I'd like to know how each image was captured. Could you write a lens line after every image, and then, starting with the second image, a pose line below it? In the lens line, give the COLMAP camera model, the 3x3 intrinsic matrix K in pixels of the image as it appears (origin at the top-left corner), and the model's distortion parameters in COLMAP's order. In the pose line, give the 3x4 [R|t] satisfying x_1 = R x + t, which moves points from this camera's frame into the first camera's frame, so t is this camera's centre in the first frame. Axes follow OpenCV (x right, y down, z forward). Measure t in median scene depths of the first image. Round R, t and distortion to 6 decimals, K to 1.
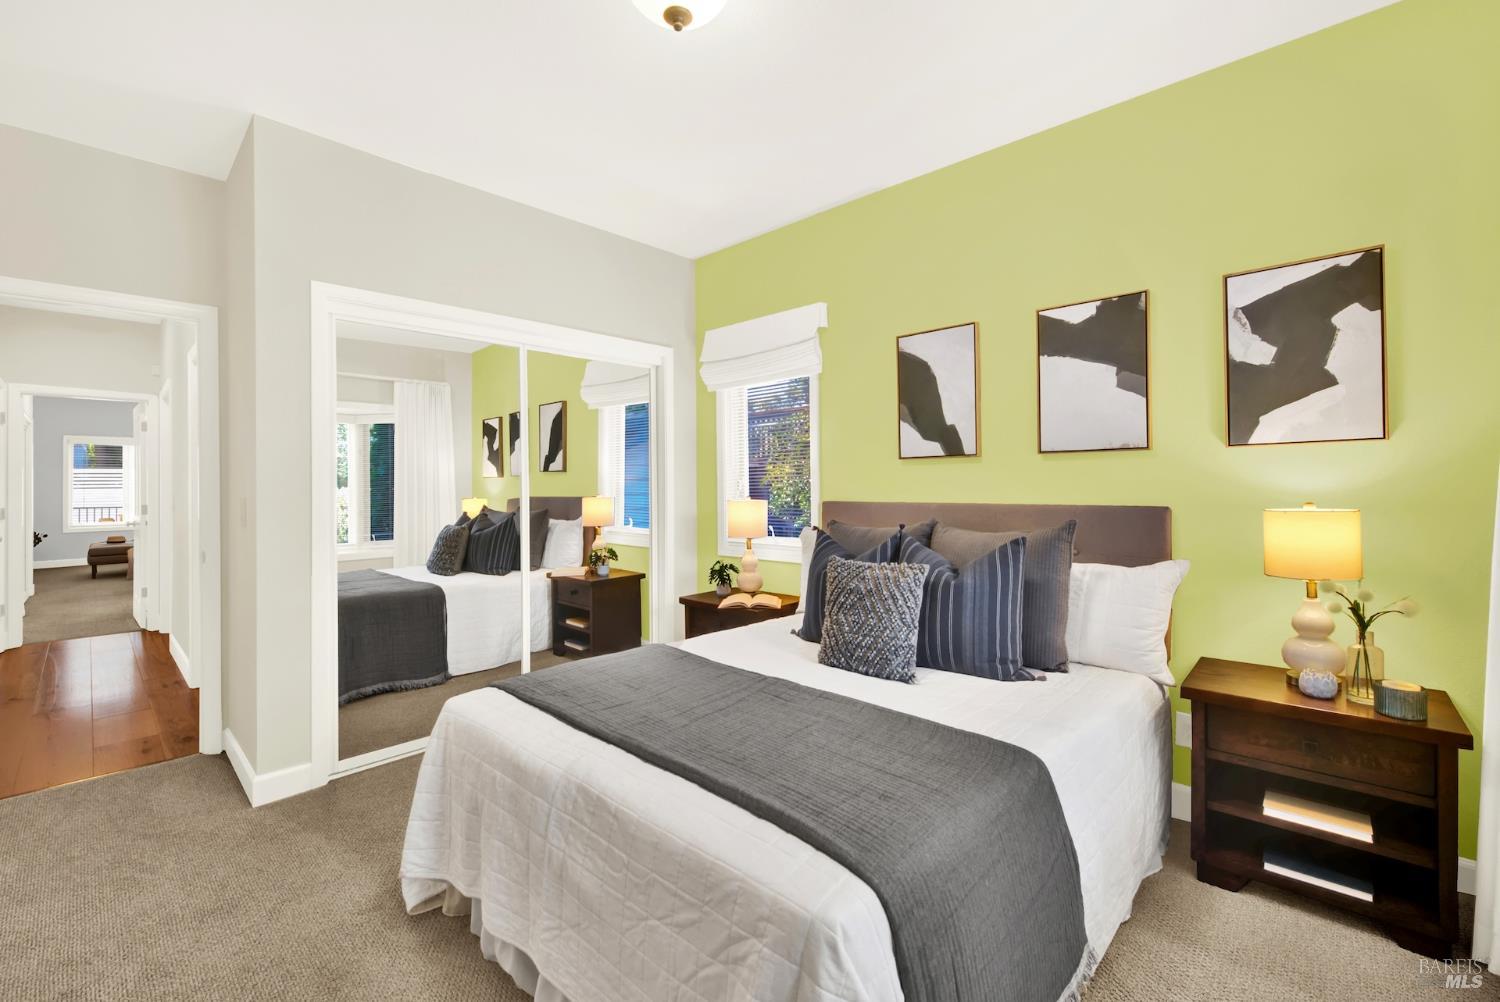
lens RADIAL K [[627.3, 0, 751.3], [0, 627.3, 491.0], [0, 0, 1]] dist [0.001281, -0.000329]
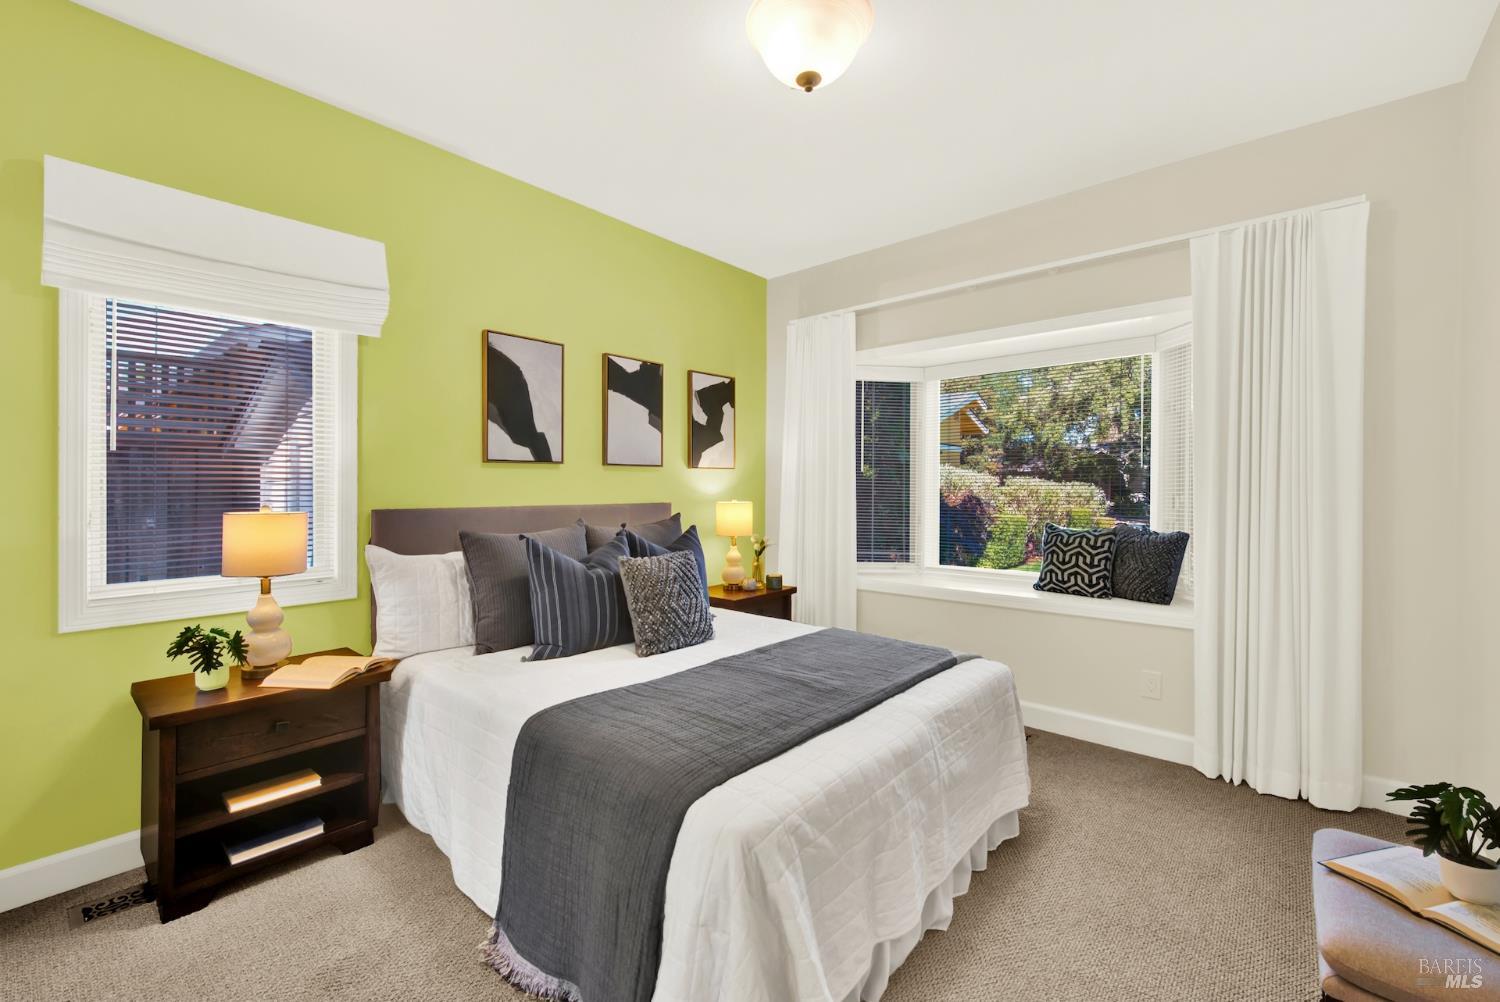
lens RADIAL K [[606.9, 0, 751.7], [0, 606.9, 499.5], [0, 0, 1]] dist [0.000839, -0.000816]
pose [[-0.019029, -0.013566, 0.999727, -0.813177], [0.007732, 0.999876, 0.013715, -0.003679], [-0.999789, 0.007991, -0.018922, 0.746319]]
